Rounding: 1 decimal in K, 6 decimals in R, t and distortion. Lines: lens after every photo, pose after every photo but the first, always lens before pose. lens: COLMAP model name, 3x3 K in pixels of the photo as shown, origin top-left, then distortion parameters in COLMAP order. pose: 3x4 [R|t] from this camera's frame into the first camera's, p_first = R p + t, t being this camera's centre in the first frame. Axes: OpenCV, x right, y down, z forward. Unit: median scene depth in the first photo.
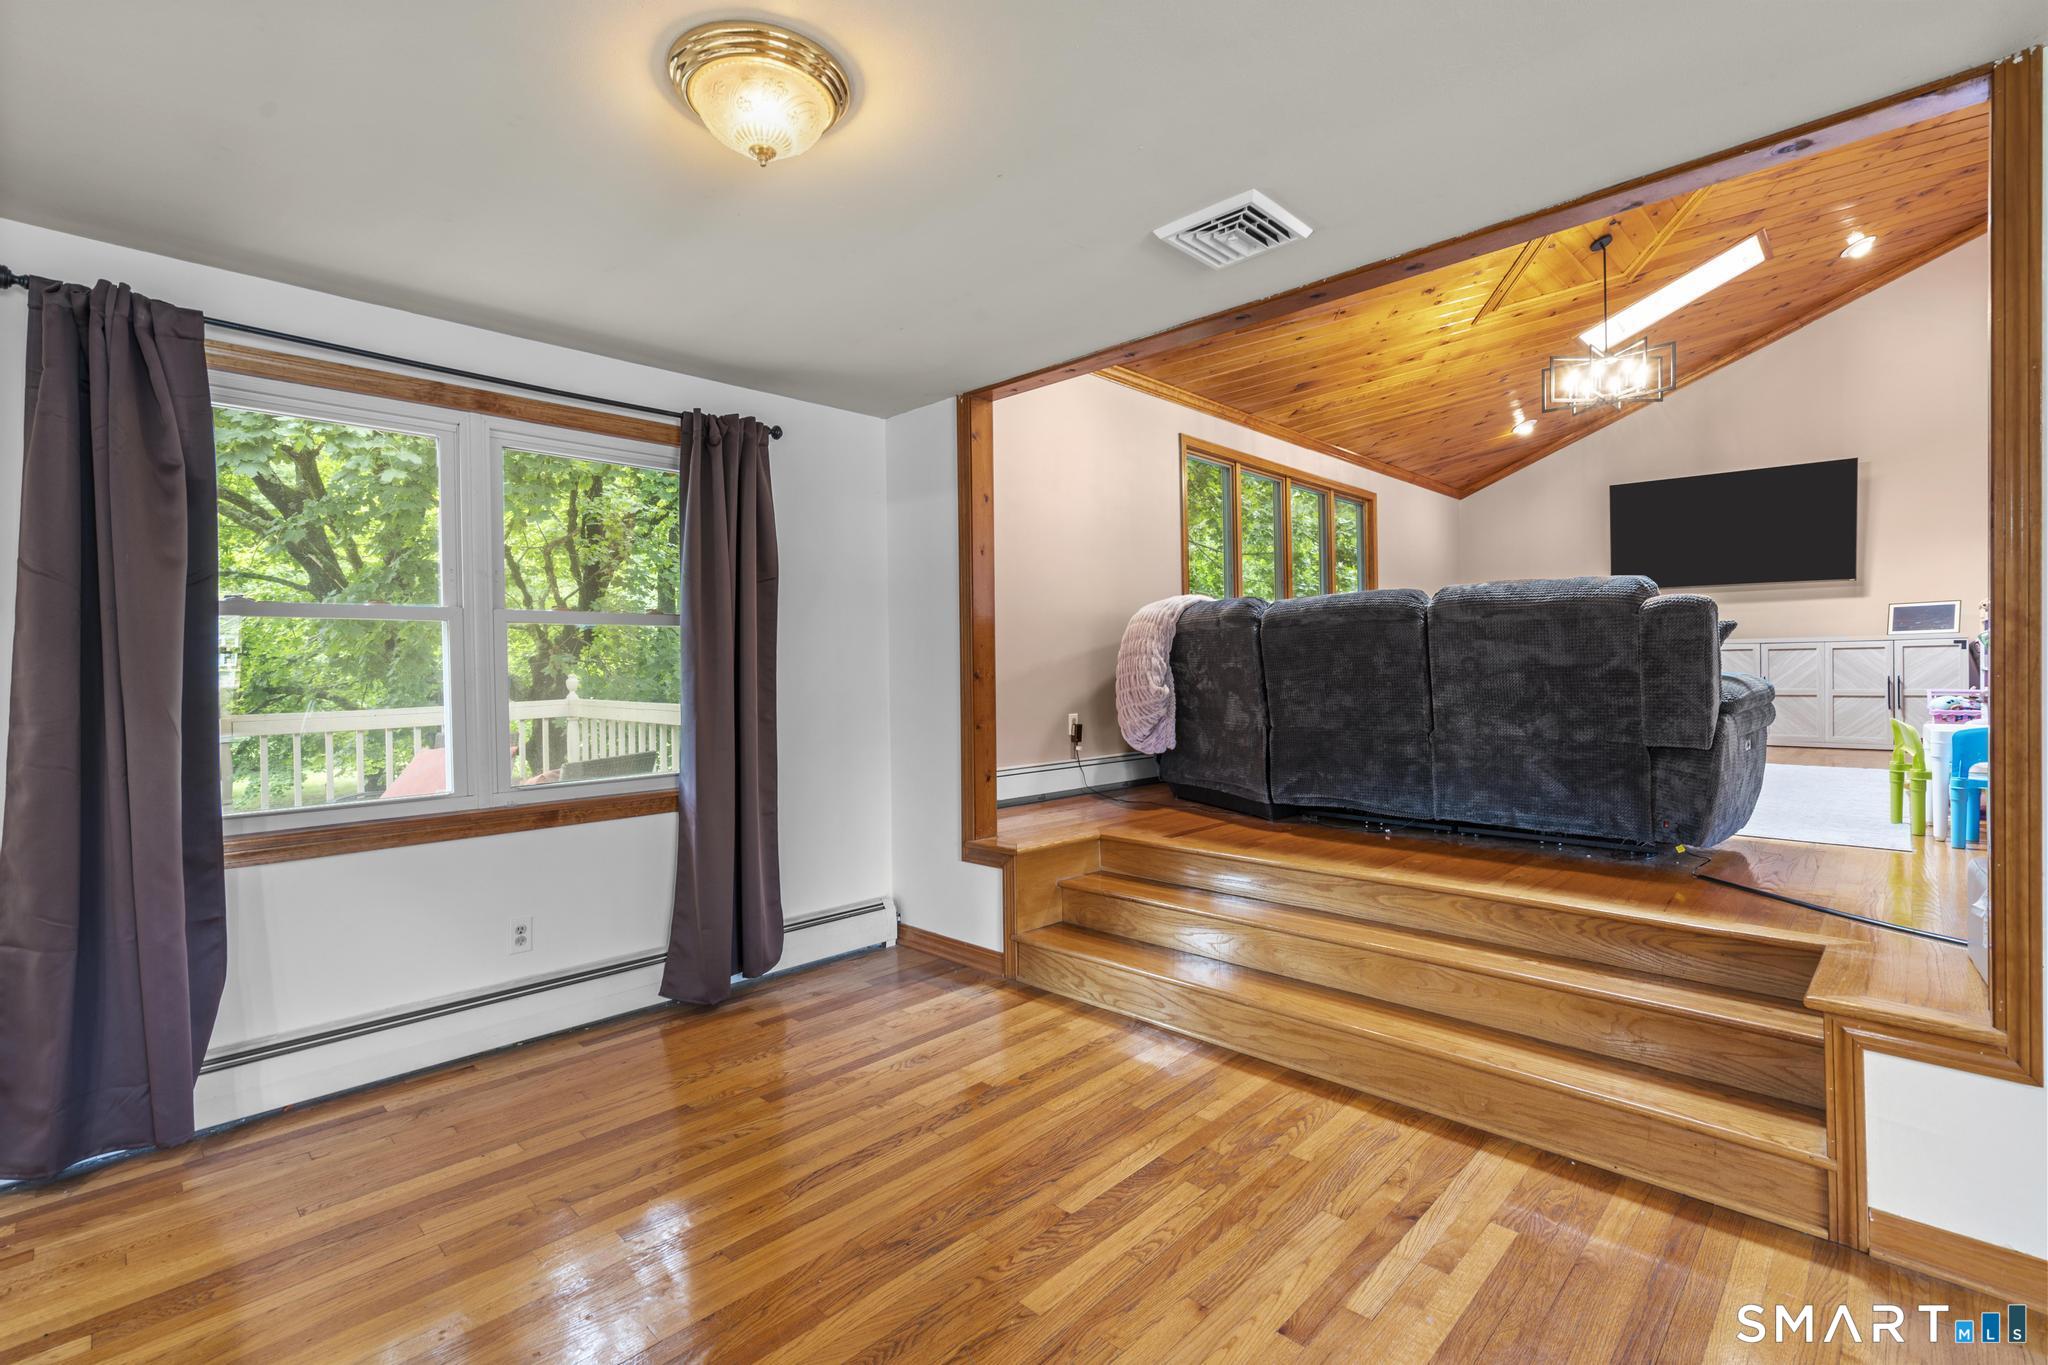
lens RADIAL K [[925.2, 0, 1031.1], [0, 925.2, 679.6], [0, 0, 1]] dist [-0.004825, 0.003692]
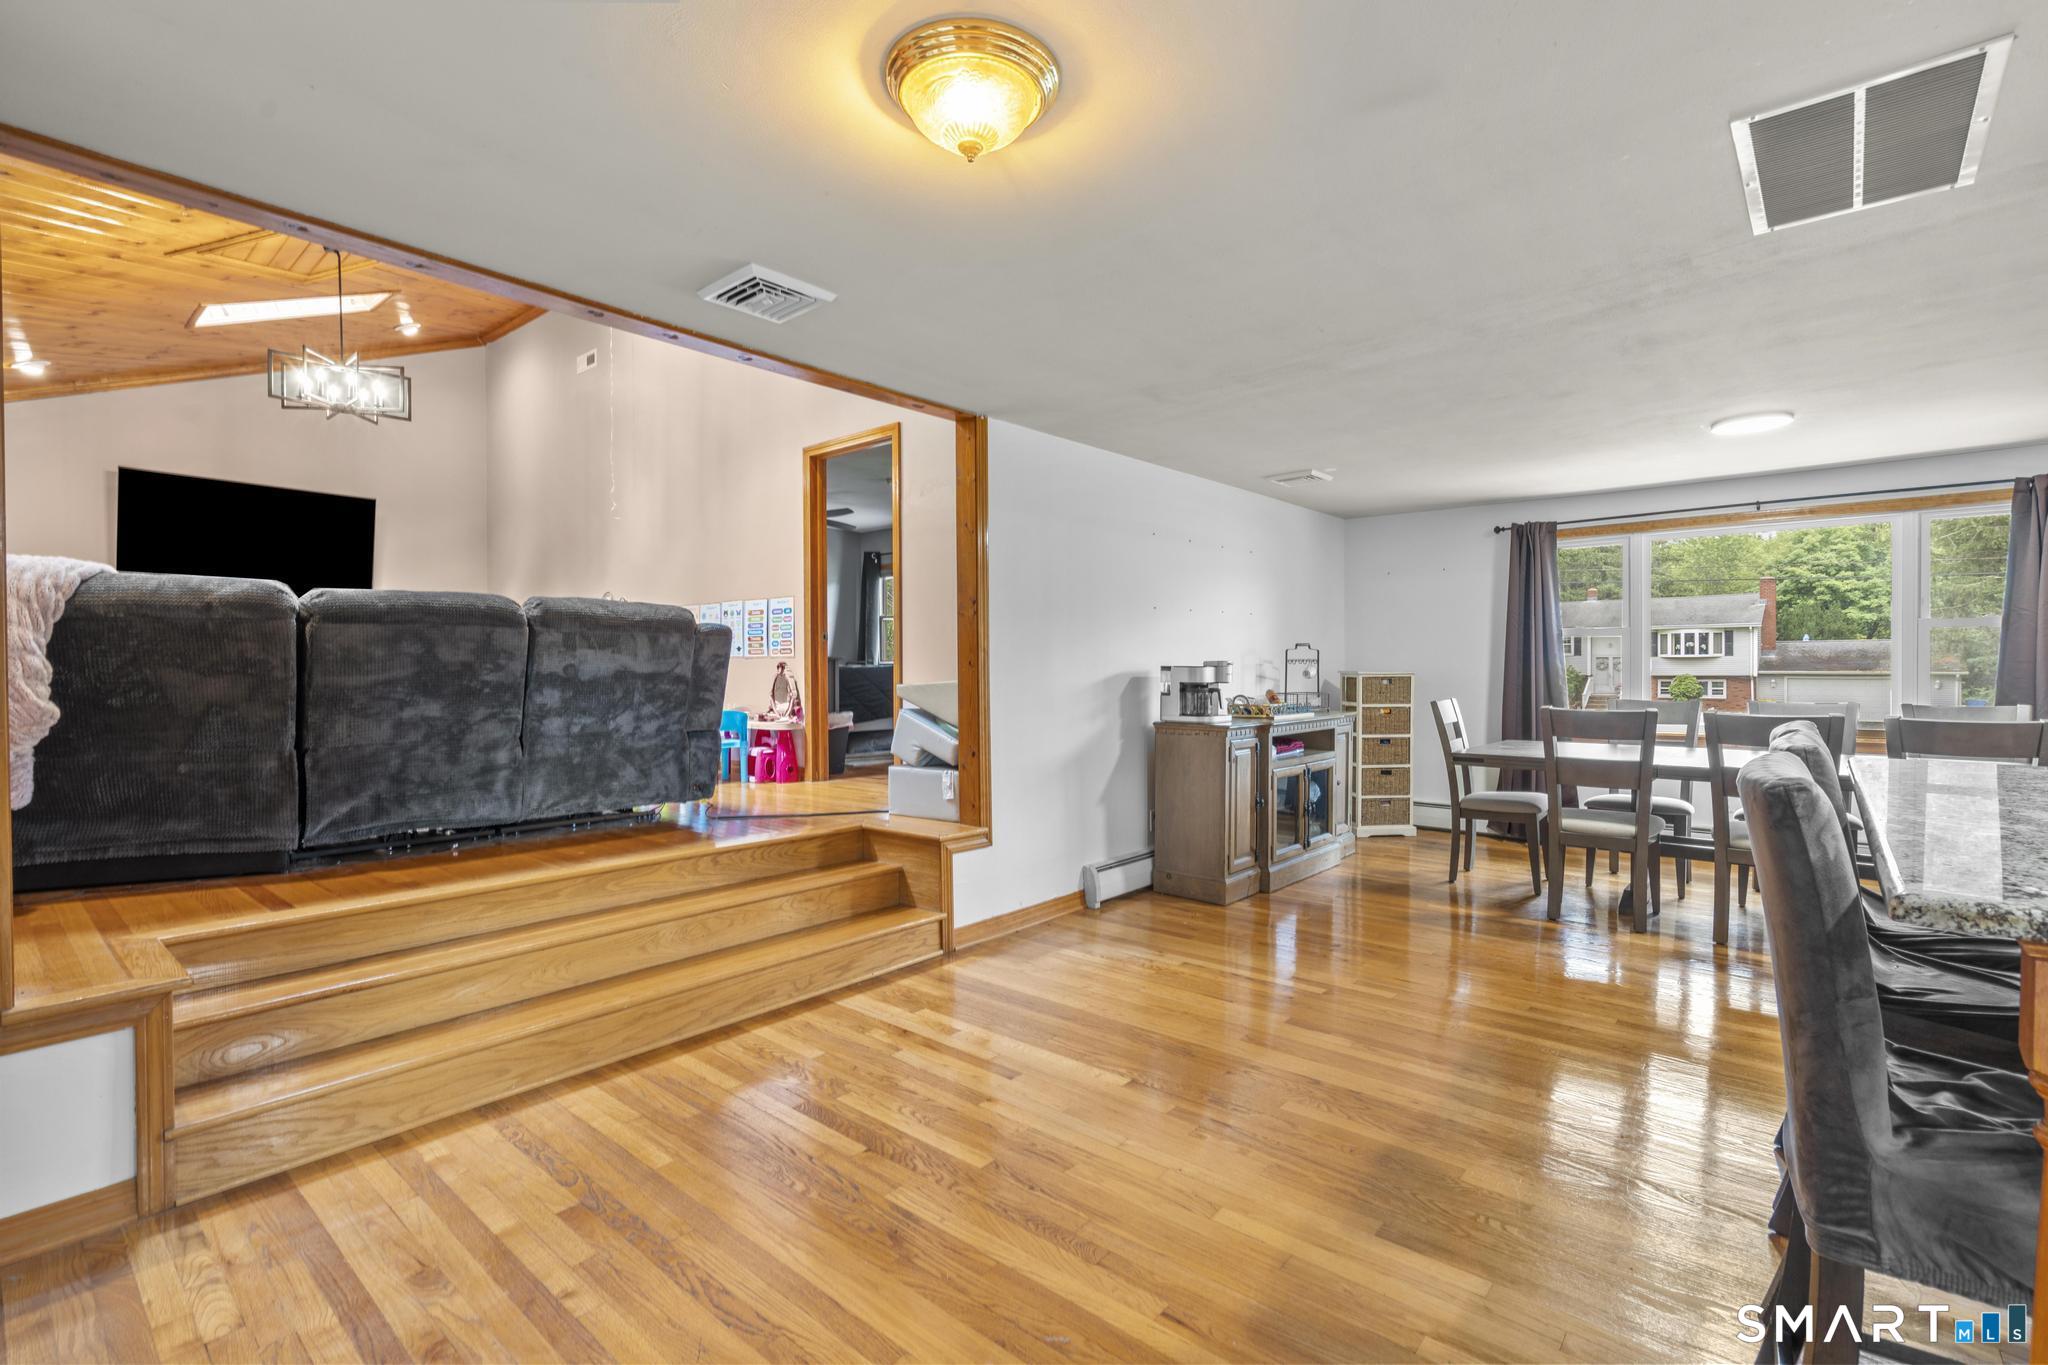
lens RADIAL K [[925.2, 0, 1030.5], [0, 925.2, 677.3], [0, 0, 1]] dist [-0.004825, 0.003692]
pose [[-0.059523, 0.002790, 0.998223, -0.595088], [0.017830, 0.999840, -0.001732, 0.002973], [-0.998068, 0.017695, -0.059564, 0.462847]]
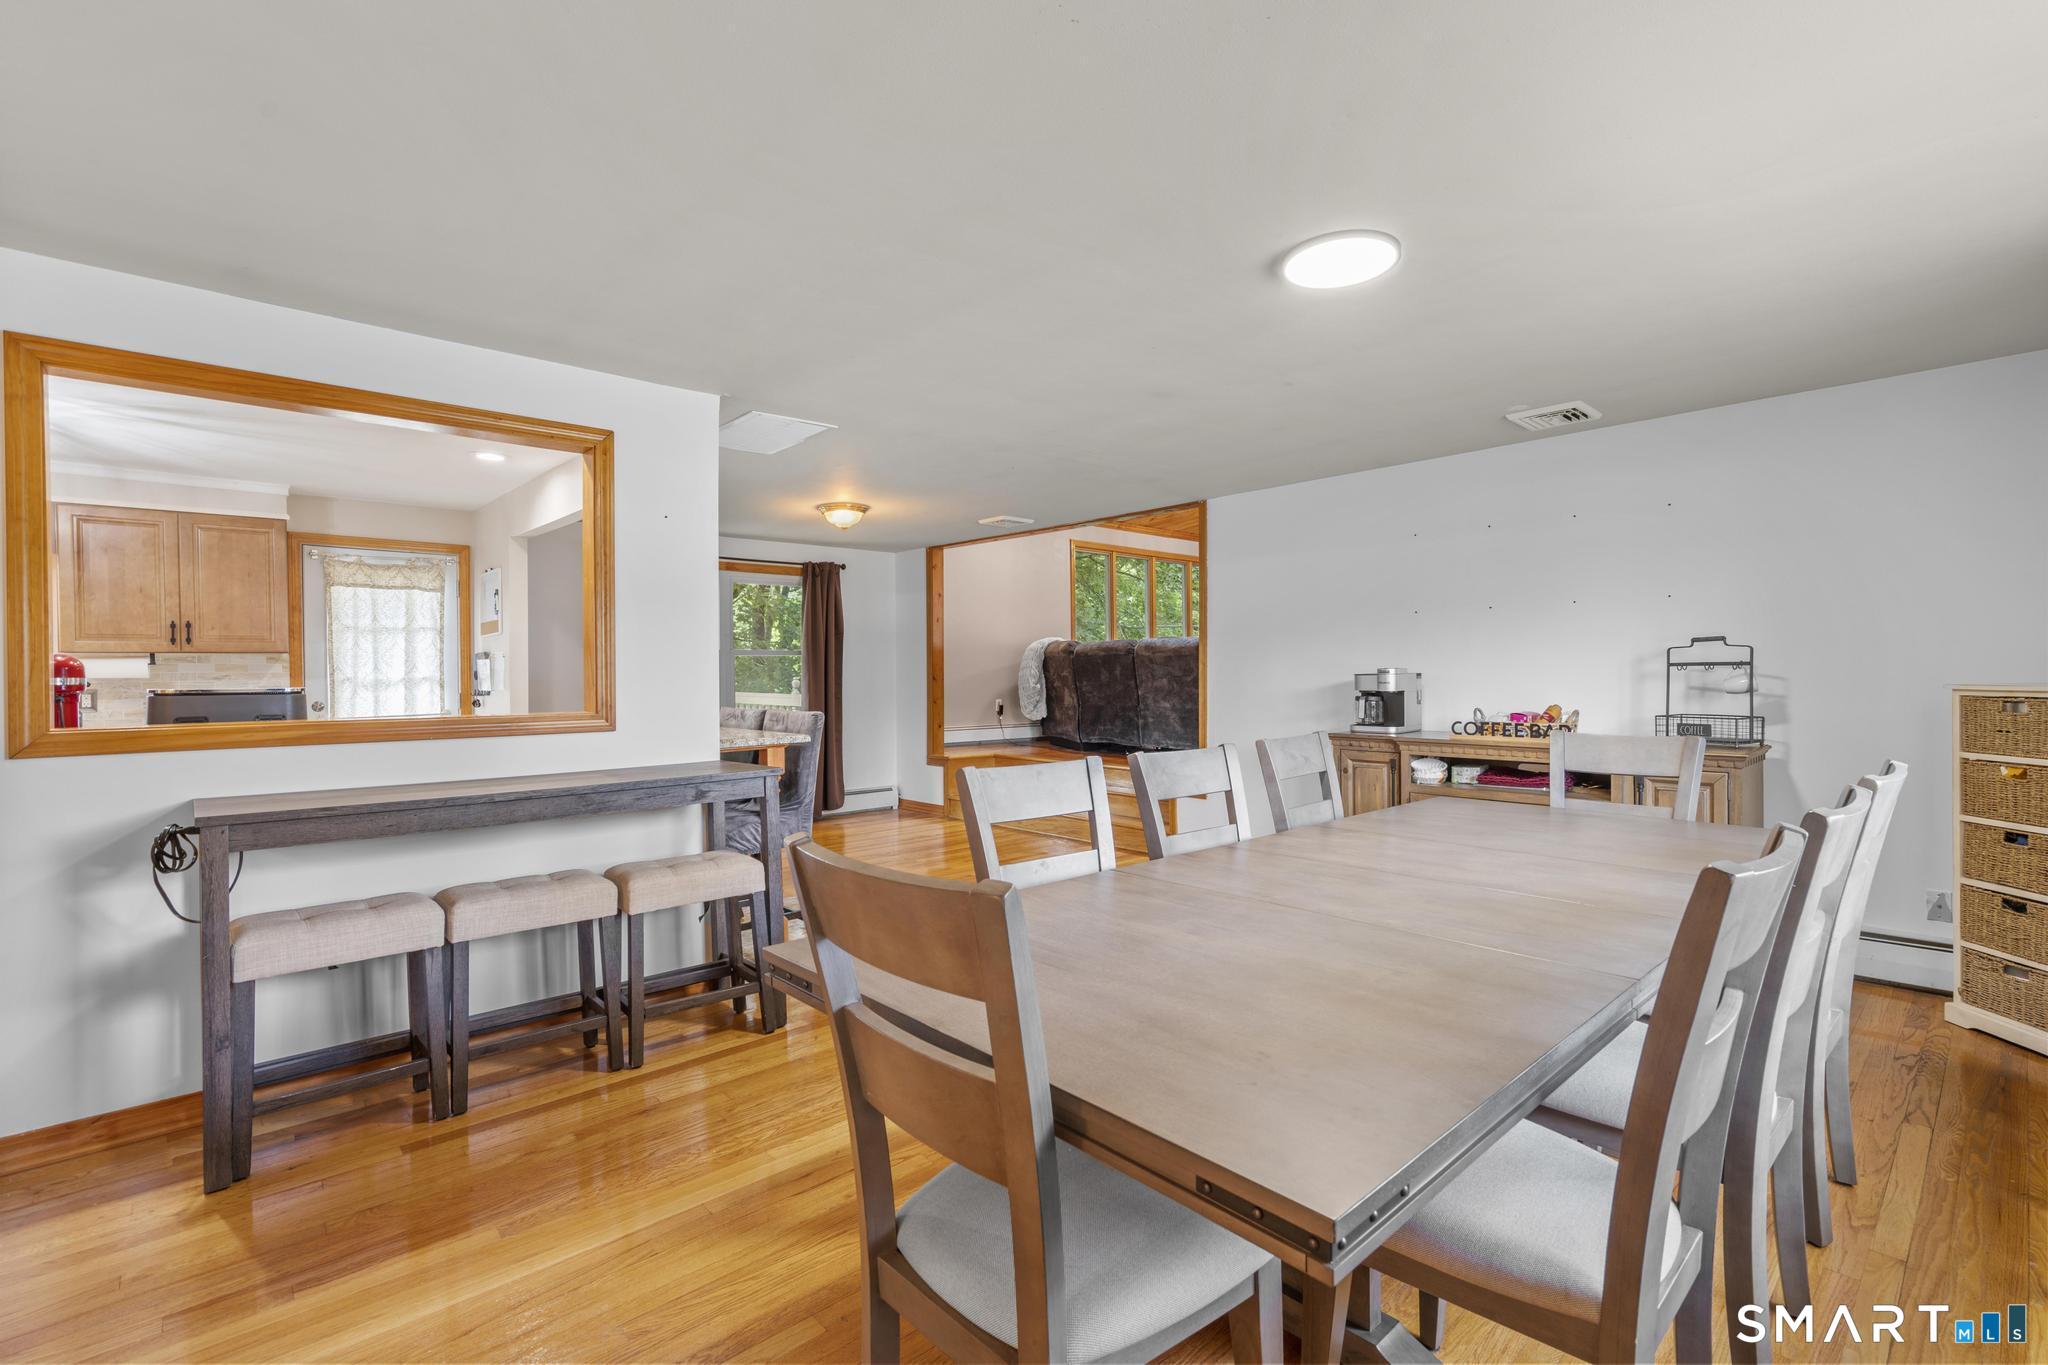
lens RADIAL K [[925.2, 0, 1034.3], [0, 925.2, 679.4], [0, 0, 1]] dist [-0.004825, 0.003692]
pose [[0.998600, 0.007617, -0.052348, 0.280719], [-0.007847, 0.999960, -0.004202, 0.005453], [0.052314, 0.004607, 0.998620, -1.112700]]
